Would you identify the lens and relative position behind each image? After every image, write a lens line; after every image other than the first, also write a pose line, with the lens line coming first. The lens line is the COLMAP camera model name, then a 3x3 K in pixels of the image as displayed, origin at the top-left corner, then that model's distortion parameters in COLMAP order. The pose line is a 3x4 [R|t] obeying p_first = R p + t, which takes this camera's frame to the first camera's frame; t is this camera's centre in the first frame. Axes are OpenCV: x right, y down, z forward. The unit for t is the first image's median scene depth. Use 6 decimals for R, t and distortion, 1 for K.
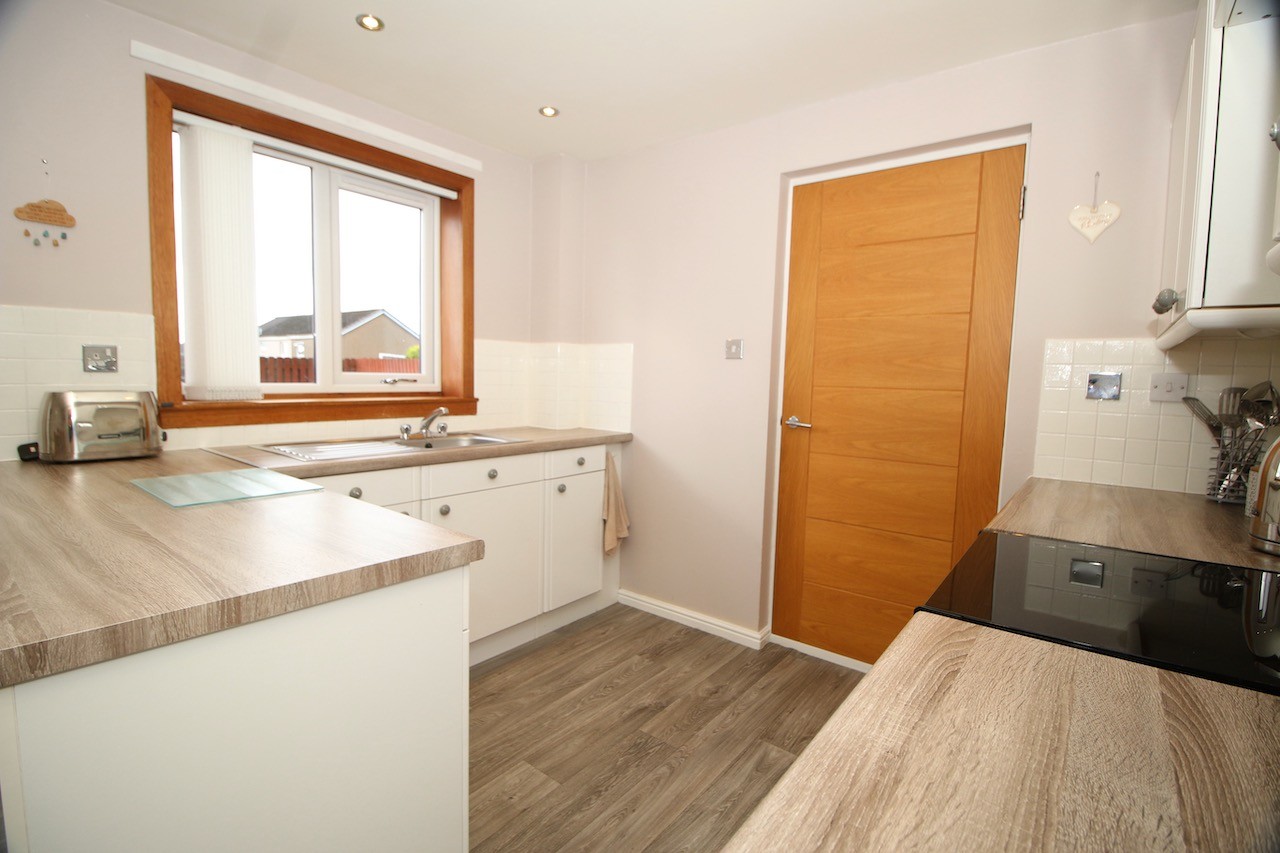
lens RADIAL K [[589.8, 0, 642.0], [0, 589.8, 428.1], [0, 0, 1]] dist [0.004320, -0.000652]
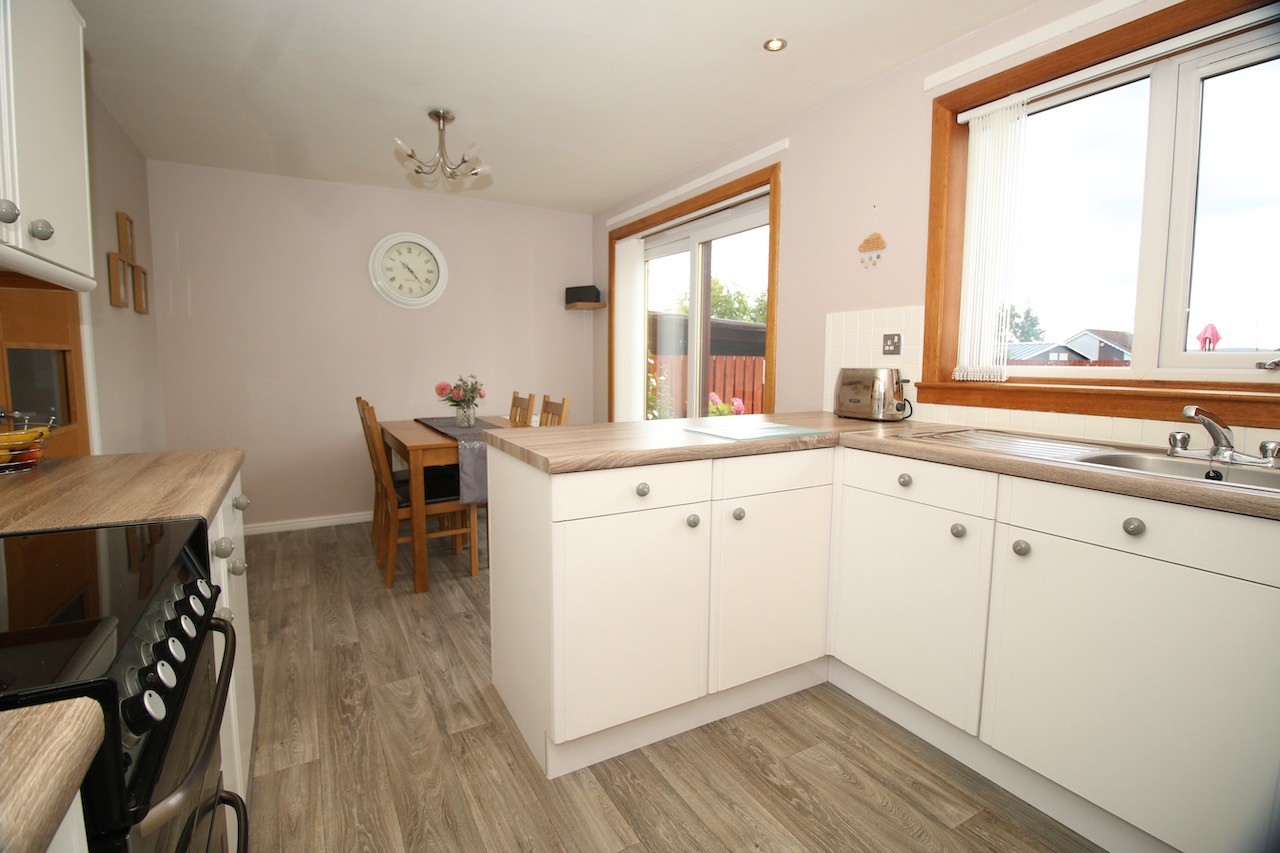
lens RADIAL K [[589.8, 0, 636.3], [0, 589.8, 426.5], [0, 0, 1]] dist [0.004320, -0.000652]
pose [[-0.369279, 0.083470, -0.925562, 0.397581], [-0.100911, 0.986468, 0.129224, -0.036831], [0.923823, 0.141119, -0.355859, 0.733011]]
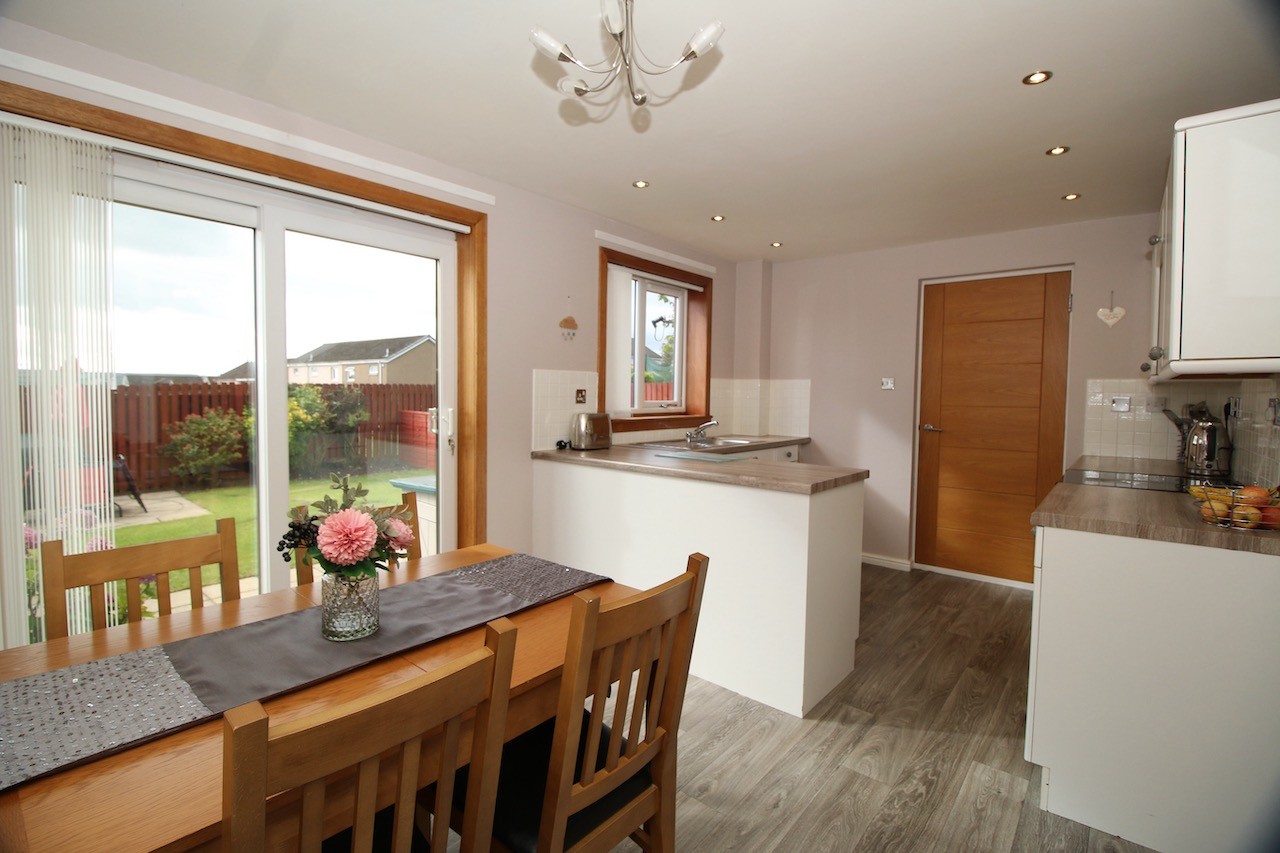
lens RADIAL K [[589.8, 0, 636.2], [0, 589.8, 423.4], [0, 0, 1]] dist [0.004320, -0.000652]
pose [[0.999672, -0.010979, -0.023148, -0.527234], [0.009907, 0.998896, -0.045920, 0.044985], [0.023626, 0.045675, 0.998677, -0.667623]]
